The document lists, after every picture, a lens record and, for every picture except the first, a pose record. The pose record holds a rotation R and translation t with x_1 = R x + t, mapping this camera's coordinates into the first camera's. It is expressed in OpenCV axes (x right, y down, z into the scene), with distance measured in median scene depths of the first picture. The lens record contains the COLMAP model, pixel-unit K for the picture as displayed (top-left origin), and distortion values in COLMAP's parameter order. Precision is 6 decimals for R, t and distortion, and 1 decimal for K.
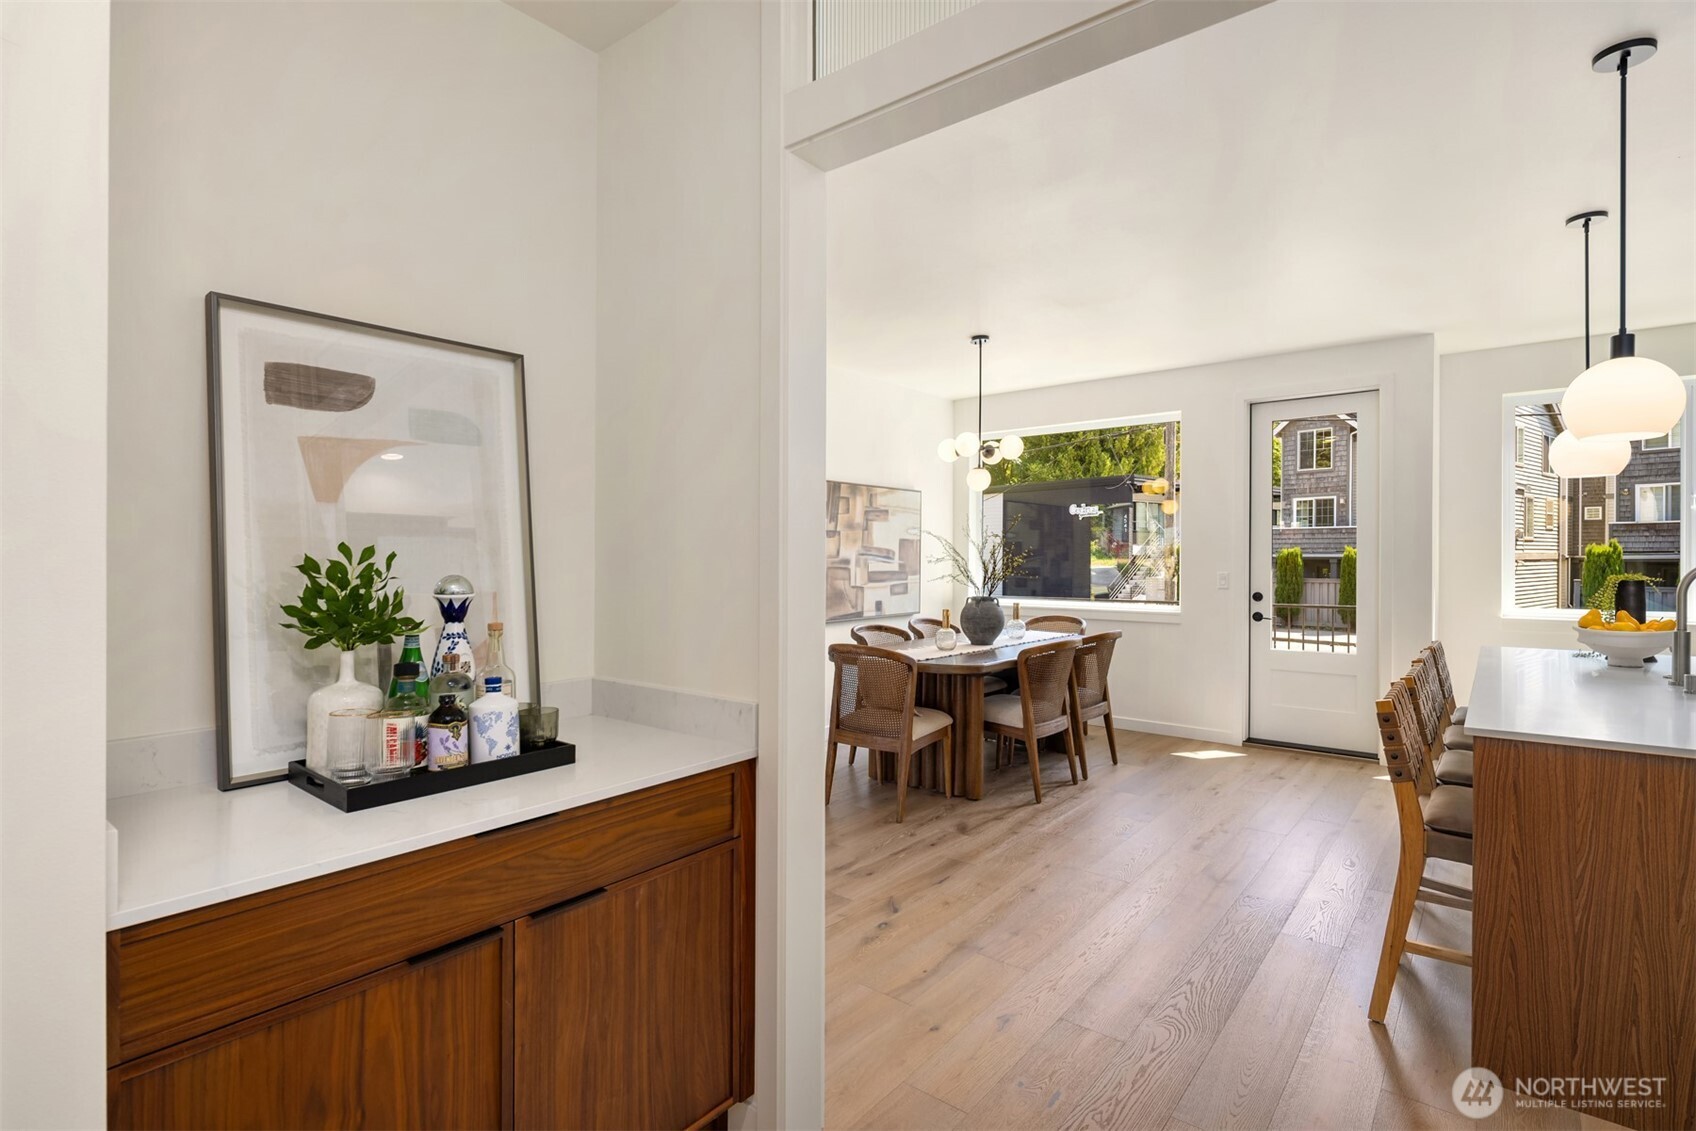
lens RADIAL K [[816.0, 0, 847.4], [0, 816.0, 557.1], [0, 0, 1]] dist [0.001367, 0.000341]
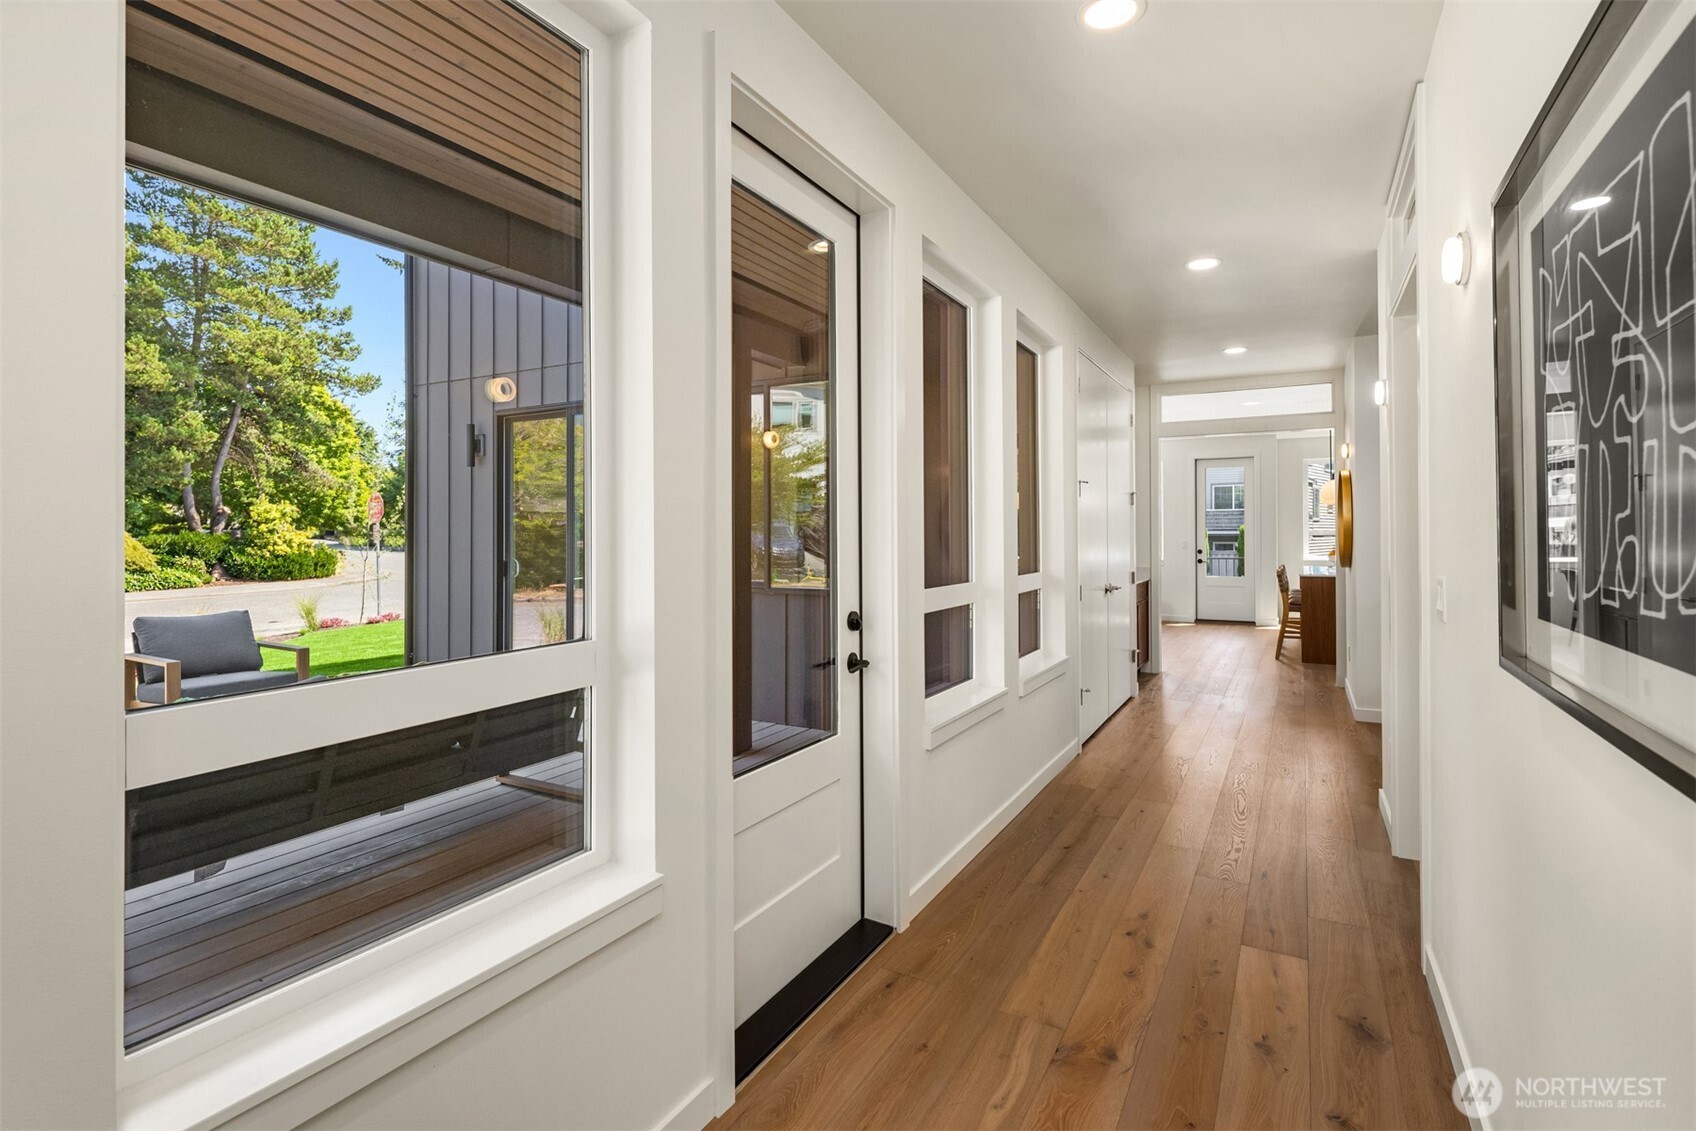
lens RADIAL K [[816.0, 0, 847.4], [0, 816.0, 530.8], [0, 0, 1]] dist [0.000338, 0.000072]
pose [[0.985181, -0.002821, 0.171494, -0.756932], [0.004129, 0.999965, -0.007270, 0.006619], [-0.171467, 0.007871, 0.985158, -0.920081]]
